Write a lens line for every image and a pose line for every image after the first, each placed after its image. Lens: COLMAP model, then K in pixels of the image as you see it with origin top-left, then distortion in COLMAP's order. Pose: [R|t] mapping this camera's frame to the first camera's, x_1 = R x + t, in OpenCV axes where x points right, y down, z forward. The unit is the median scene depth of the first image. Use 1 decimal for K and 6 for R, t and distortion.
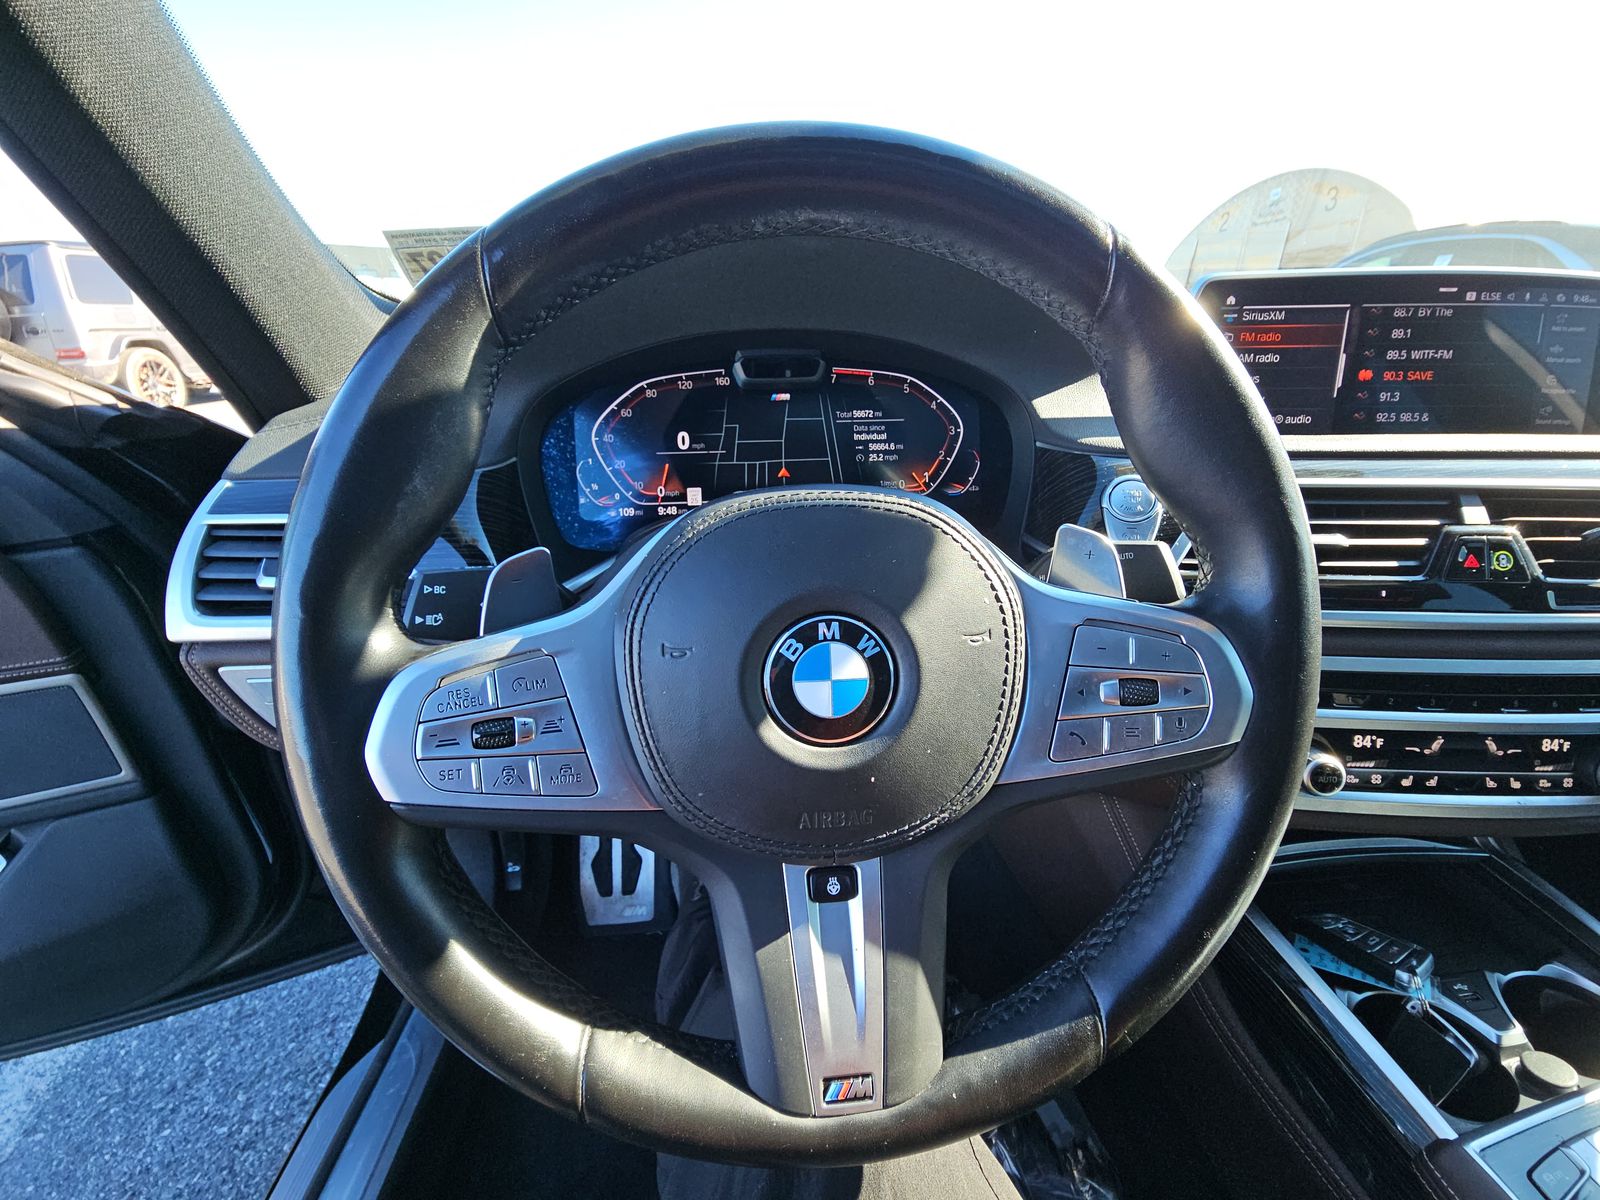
lens RADIAL K [[646.6, 0, 788.3], [0, 646.6, 605.3], [0, 0, 1]] dist [0.003468, -0.004273]
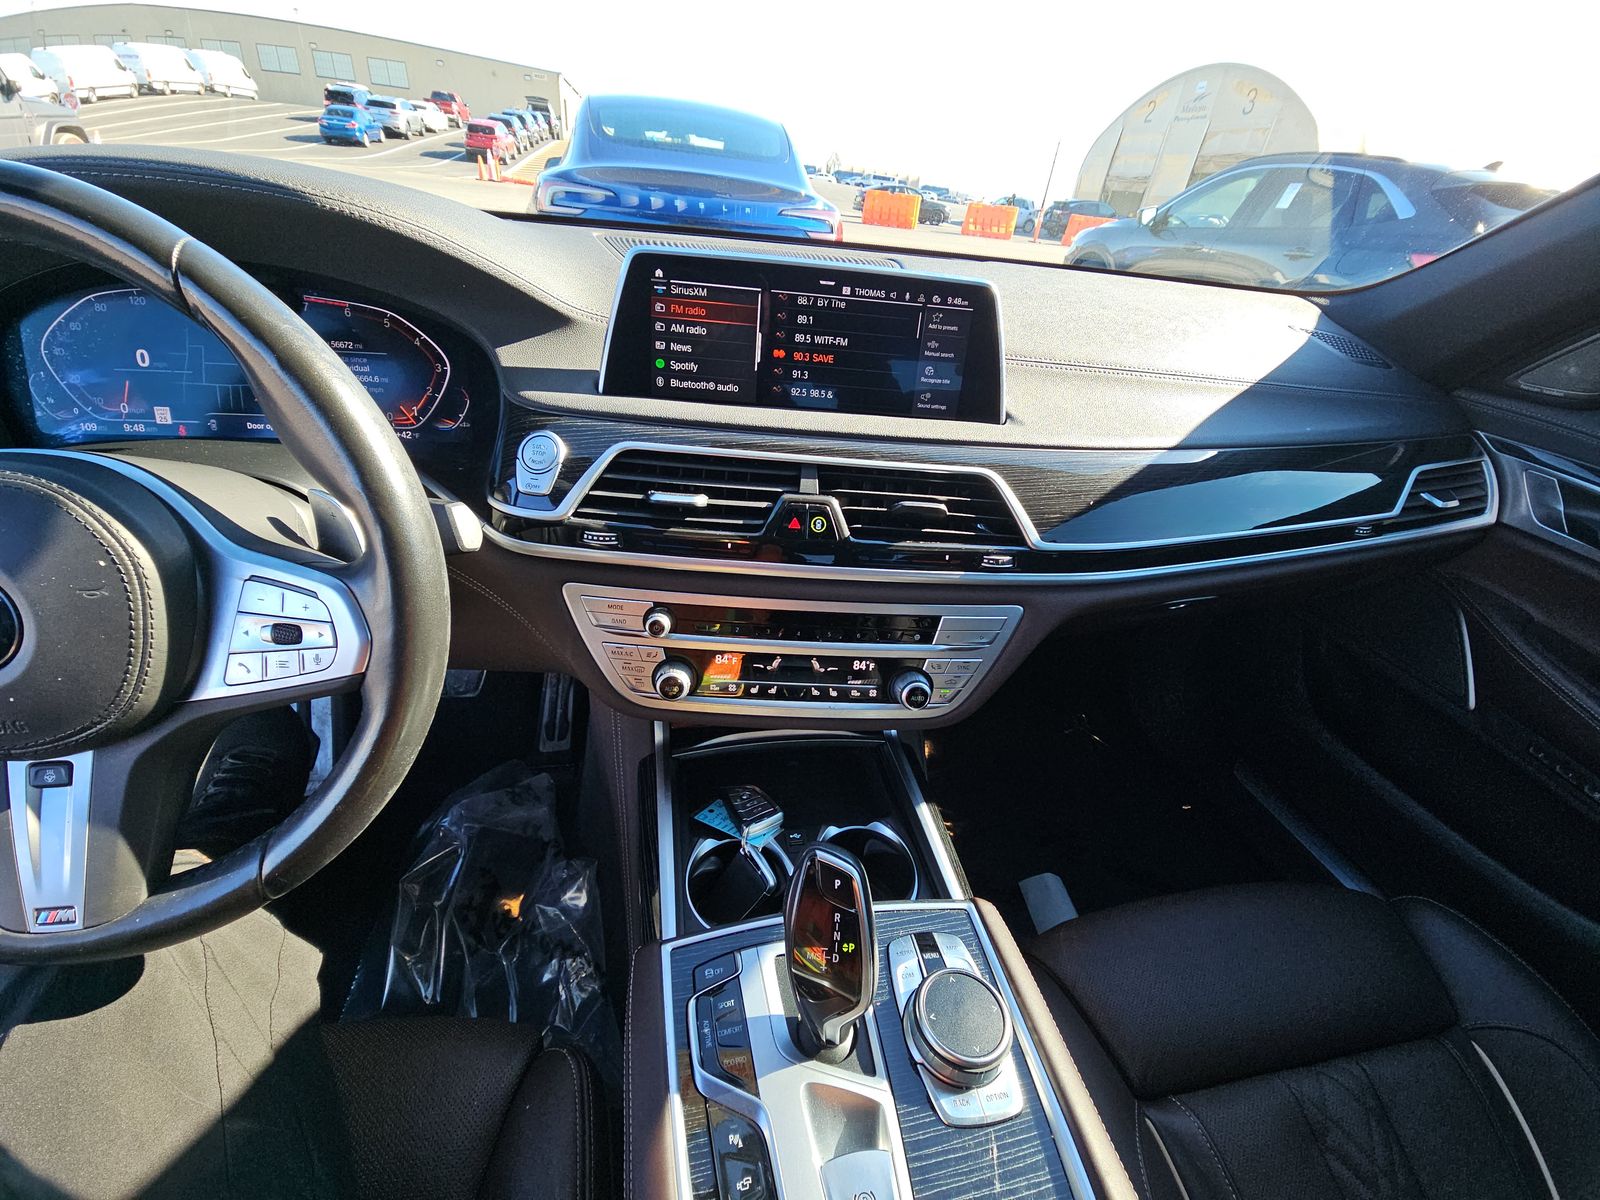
lens RADIAL K [[646.6, 0, 805.7], [0, 646.6, 597.8], [0, 0, 1]] dist [0.003468, -0.004273]
pose [[0.988739, 0.032391, 0.146104, 0.798234], [-0.057424, 0.983678, 0.170530, -0.126144], [-0.138196, -0.176999, 0.974460, -0.227659]]
